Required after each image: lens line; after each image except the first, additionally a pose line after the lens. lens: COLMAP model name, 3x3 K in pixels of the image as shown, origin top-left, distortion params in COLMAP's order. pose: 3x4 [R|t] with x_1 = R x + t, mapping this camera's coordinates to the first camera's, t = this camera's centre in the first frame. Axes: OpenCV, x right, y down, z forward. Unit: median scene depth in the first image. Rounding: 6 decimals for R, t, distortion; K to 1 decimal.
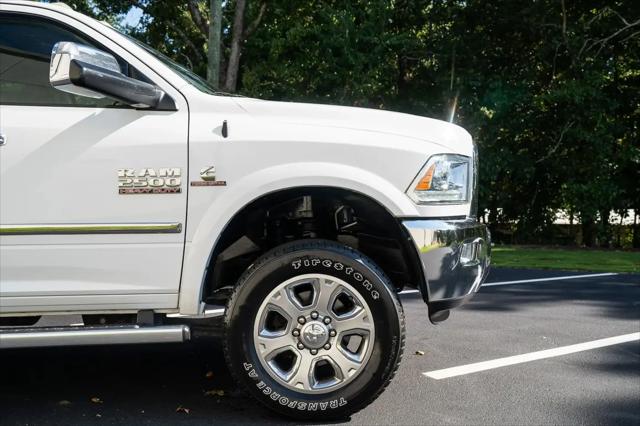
lens RADIAL K [[632.9, 0, 320.0], [0, 632.9, 210.0], [0, 0, 1]] dist [0.042326, 0.000000]
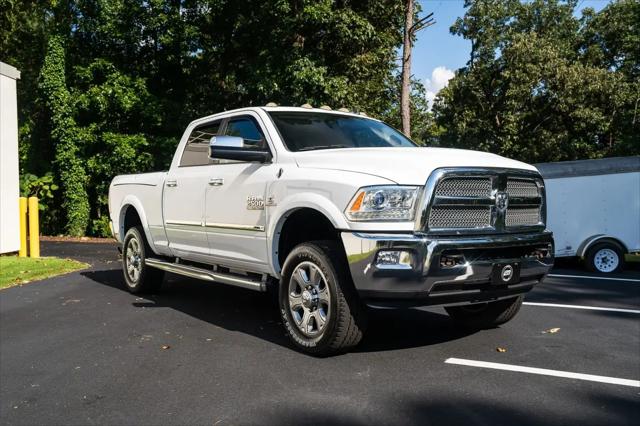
lens RADIAL K [[632.9, 0, 320.7], [0, 632.9, 212.9], [0, 0, 1]] dist [0.042326, 0.000000]
pose [[0.518906, 0.027196, -0.854399, 1.367482], [-0.015155, 0.999629, 0.022615, -0.059528], [0.854697, 0.001213, 0.519126, 0.192072]]
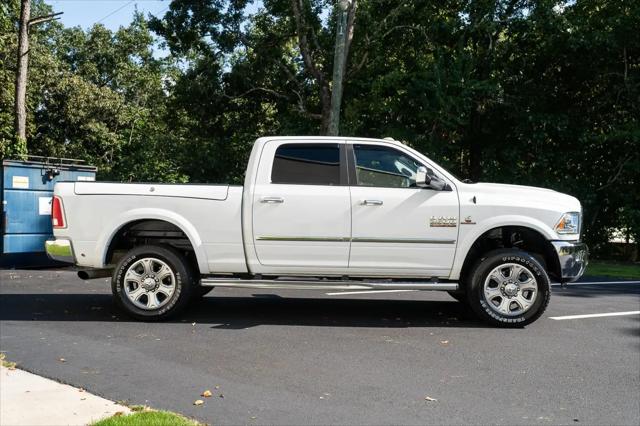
lens RADIAL K [[632.9, 0, 320.2], [0, 632.9, 214.6], [0, 0, 1]] dist [0.042326, 0.000000]
pose [[0.996963, 0.028335, -0.072537, -0.533406], [-0.028925, 0.999556, -0.007100, -0.039331], [0.072304, 0.009177, 0.997340, -1.338321]]
